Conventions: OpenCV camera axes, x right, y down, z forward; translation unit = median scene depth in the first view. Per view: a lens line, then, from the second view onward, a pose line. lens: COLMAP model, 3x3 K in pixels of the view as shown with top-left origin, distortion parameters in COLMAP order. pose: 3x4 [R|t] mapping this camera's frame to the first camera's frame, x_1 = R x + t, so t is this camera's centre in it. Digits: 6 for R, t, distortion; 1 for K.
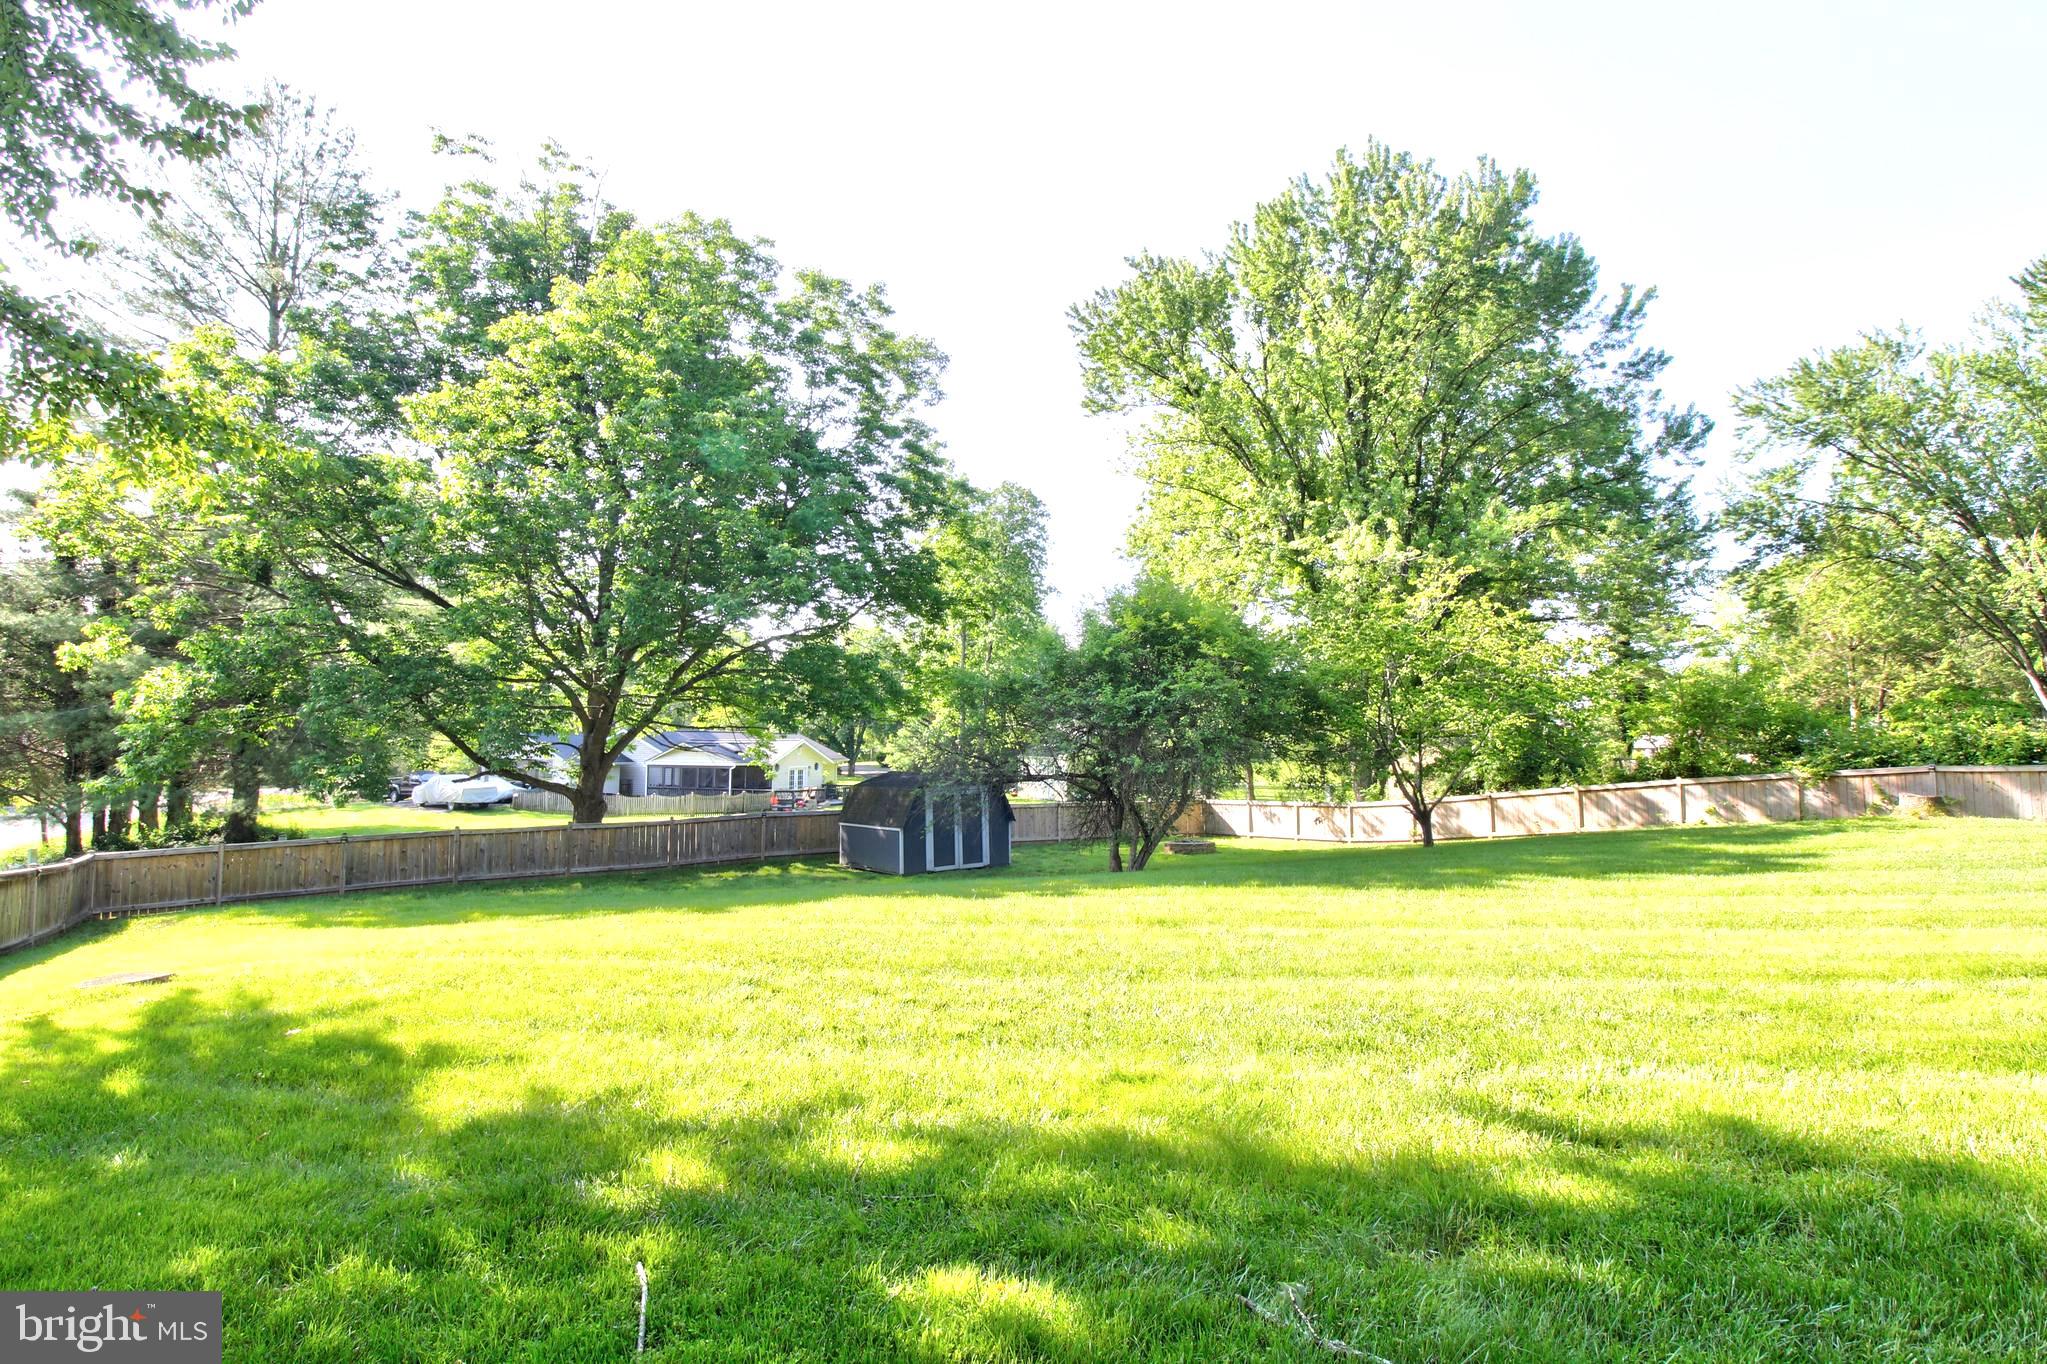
lens RADIAL K [[1093.1, 0, 1023.8], [0, 1093.1, 673.2], [0, 0, 1]] dist [0.011422, -0.015635]
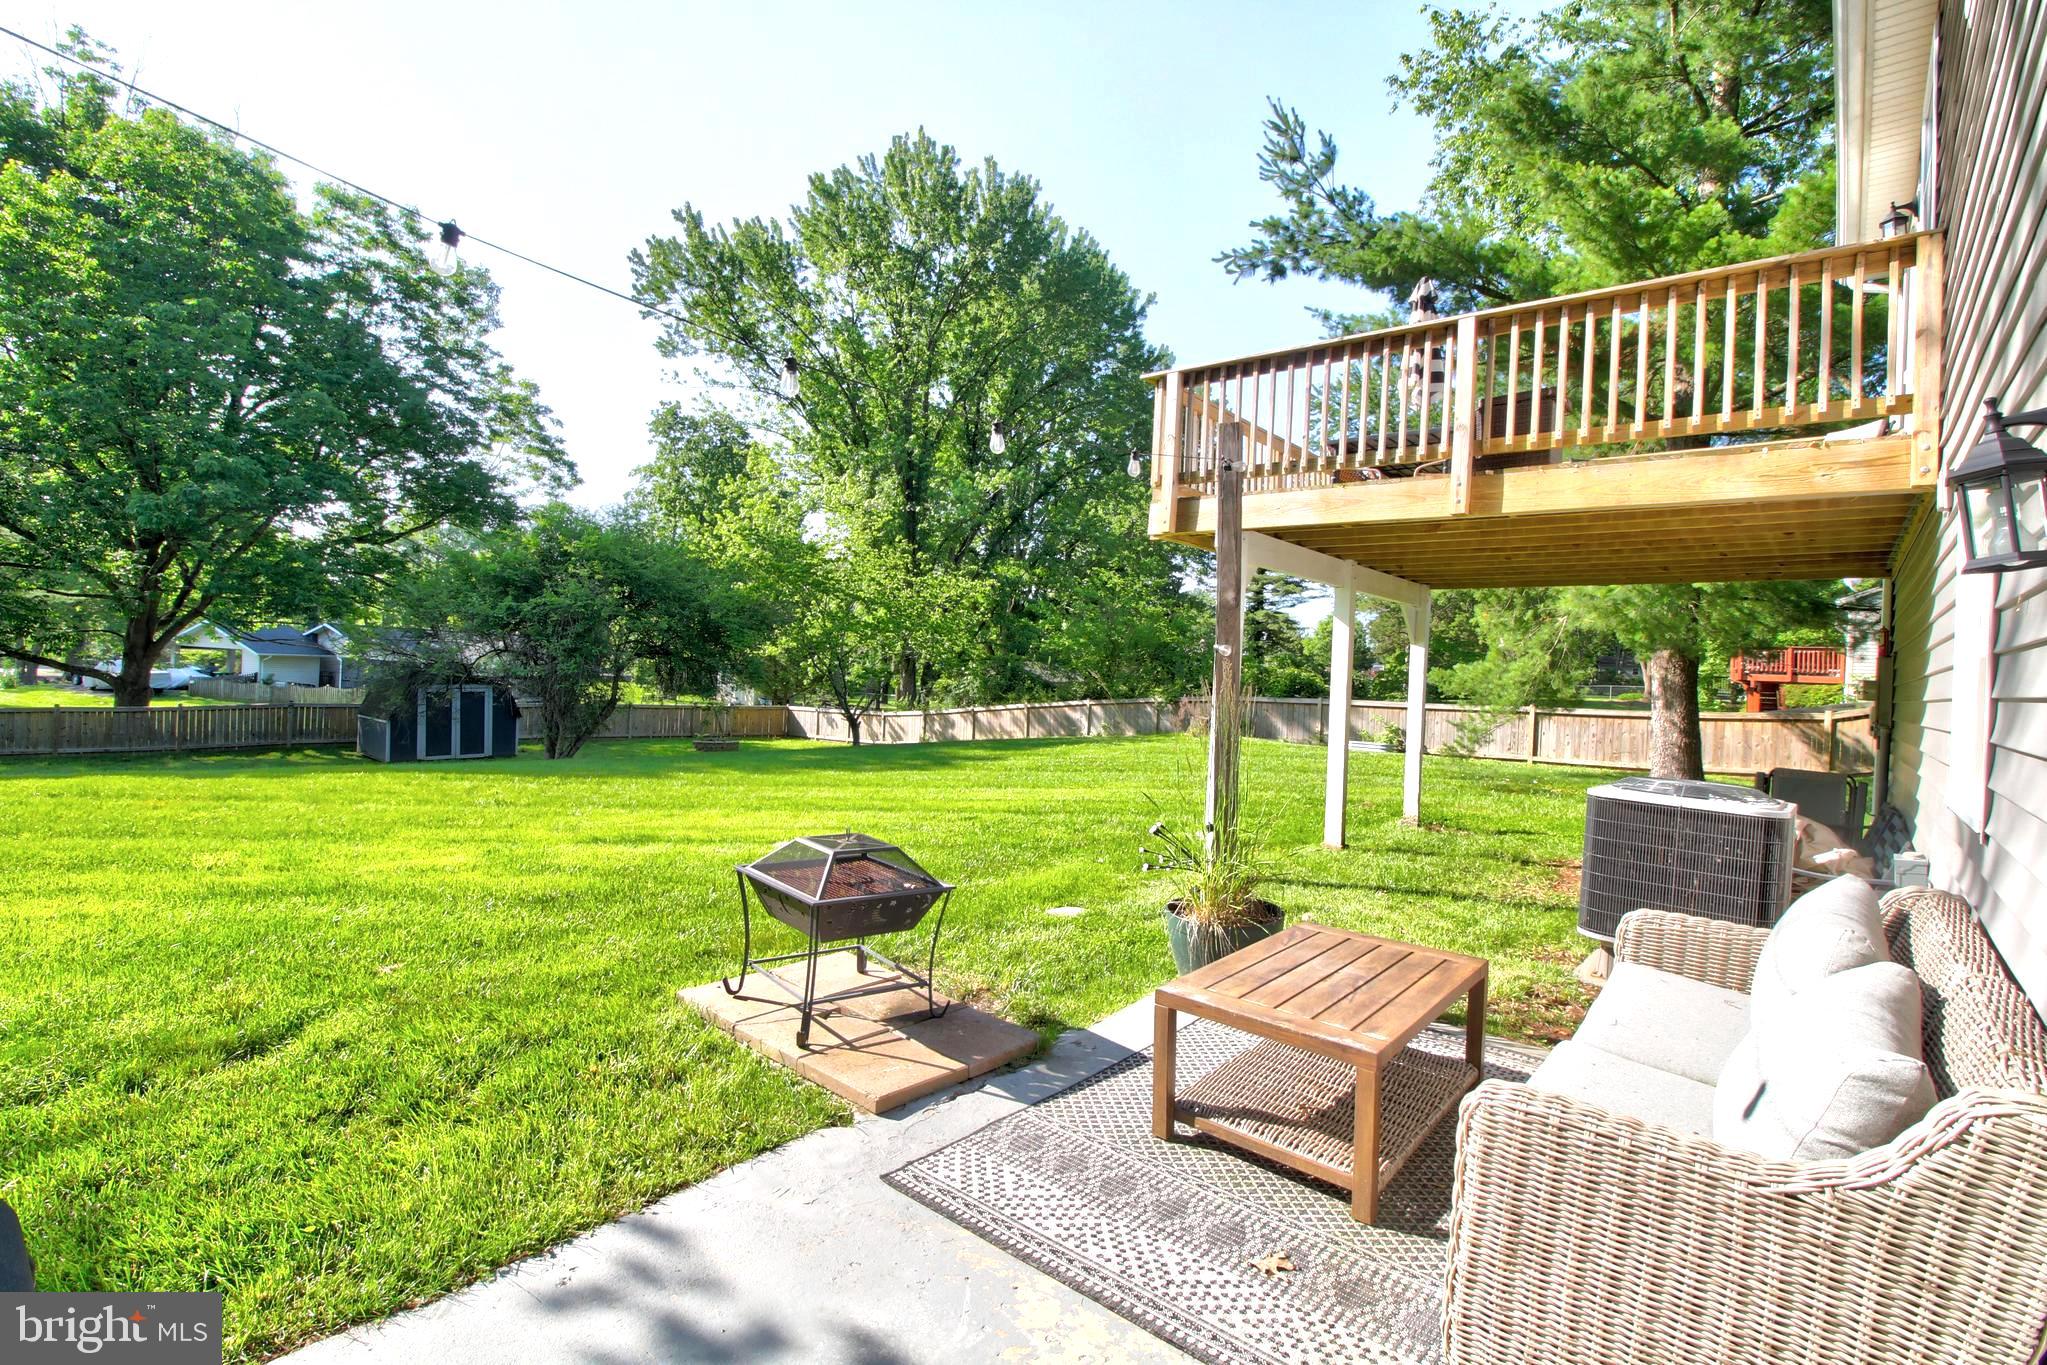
lens RADIAL K [[953.8, 0, 1033.4], [0, 953.8, 666.5], [0, 0, 1]] dist [-0.010046, -0.005788]
pose [[0.982273, 0.039624, 0.183218, 0.287746], [-0.052534, 0.996425, 0.066156, -0.007392], [-0.179942, -0.074609, 0.980844, -0.032056]]
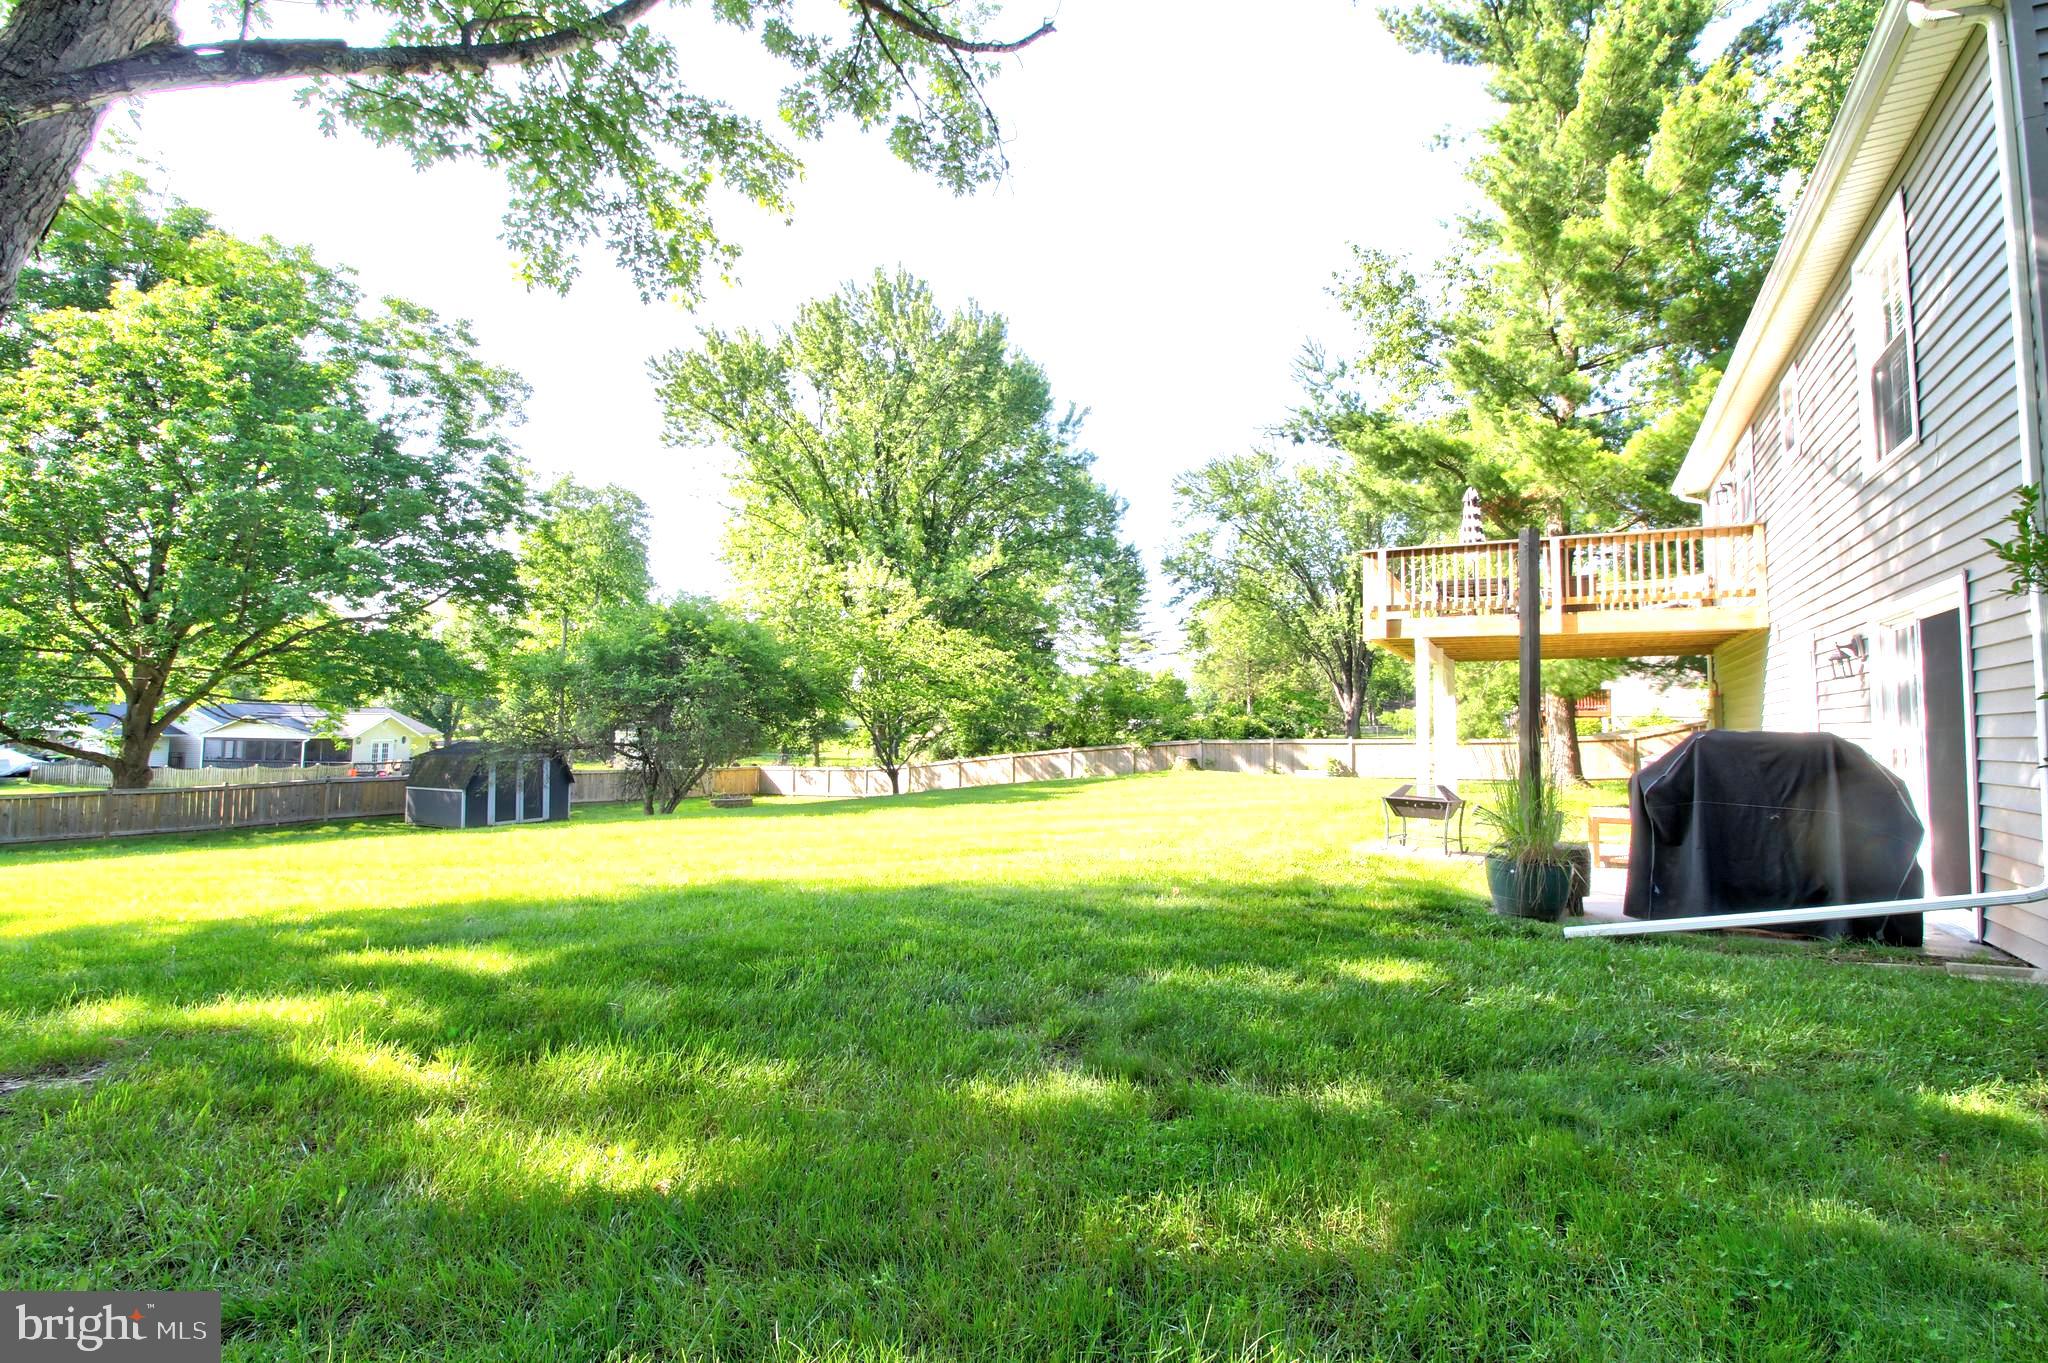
lens RADIAL K [[954.3, 0, 1033.9], [0, 954.3, 665.5], [0, 0, 1]] dist [-0.010046, -0.005788]
pose [[0.925026, 0.032915, 0.378474, 0.051551], [-0.034433, 0.999403, -0.002758, -0.007916], [-0.378339, -0.010481, 0.925608, -0.142058]]
